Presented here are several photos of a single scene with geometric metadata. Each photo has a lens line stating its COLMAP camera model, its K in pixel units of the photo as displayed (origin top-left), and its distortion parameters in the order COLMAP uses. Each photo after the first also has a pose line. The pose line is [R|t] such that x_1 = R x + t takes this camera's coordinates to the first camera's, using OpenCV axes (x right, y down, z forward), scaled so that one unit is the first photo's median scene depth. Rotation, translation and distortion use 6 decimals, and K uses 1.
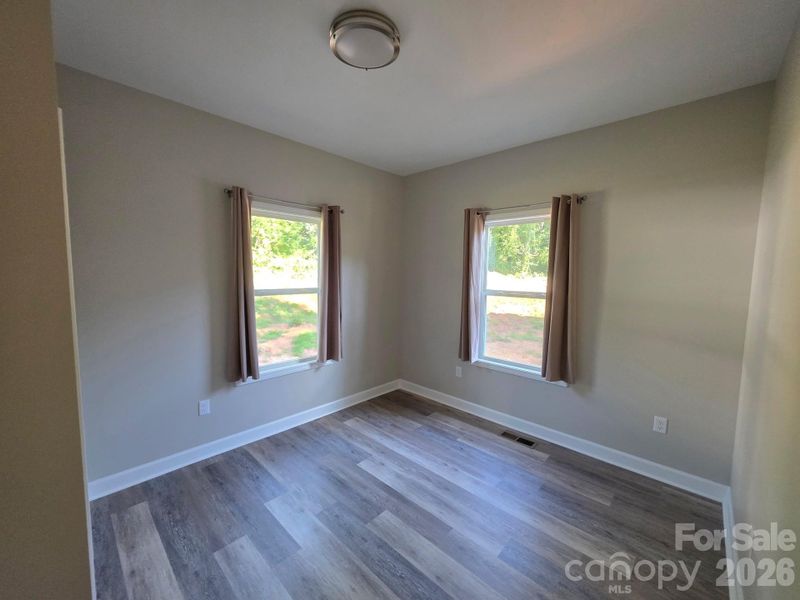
lens RADIAL K [[322.6, 0, 392.7], [0, 322.6, 301.2], [0, 0, 1]] dist [-0.000646, -0.000138]
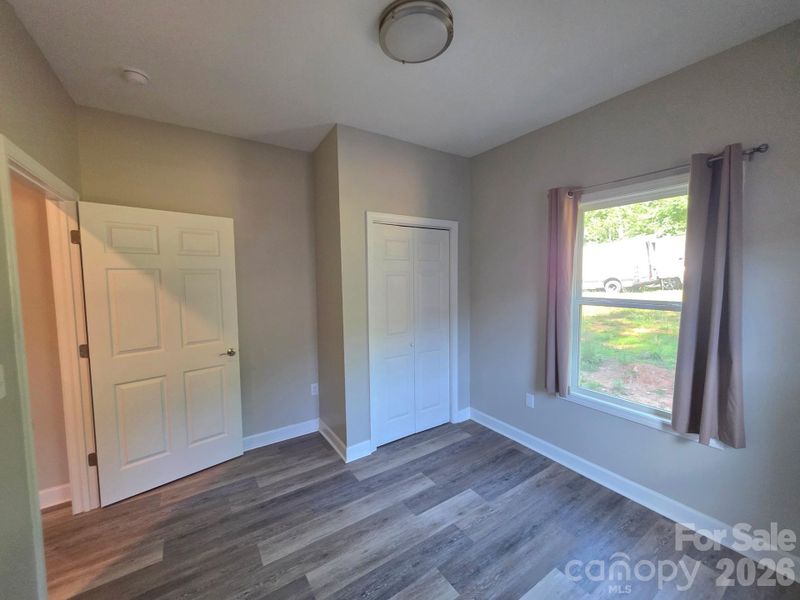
lens RADIAL K [[322.6, 0, 401.8], [0, 322.6, 295.7], [0, 0, 1]] dist [-0.000646, -0.000138]
pose [[-0.214750, 0.049722, -0.975403, 0.646704], [-0.076354, 0.994792, 0.067521, -0.076476], [0.973680, 0.088976, -0.209835, 0.888522]]
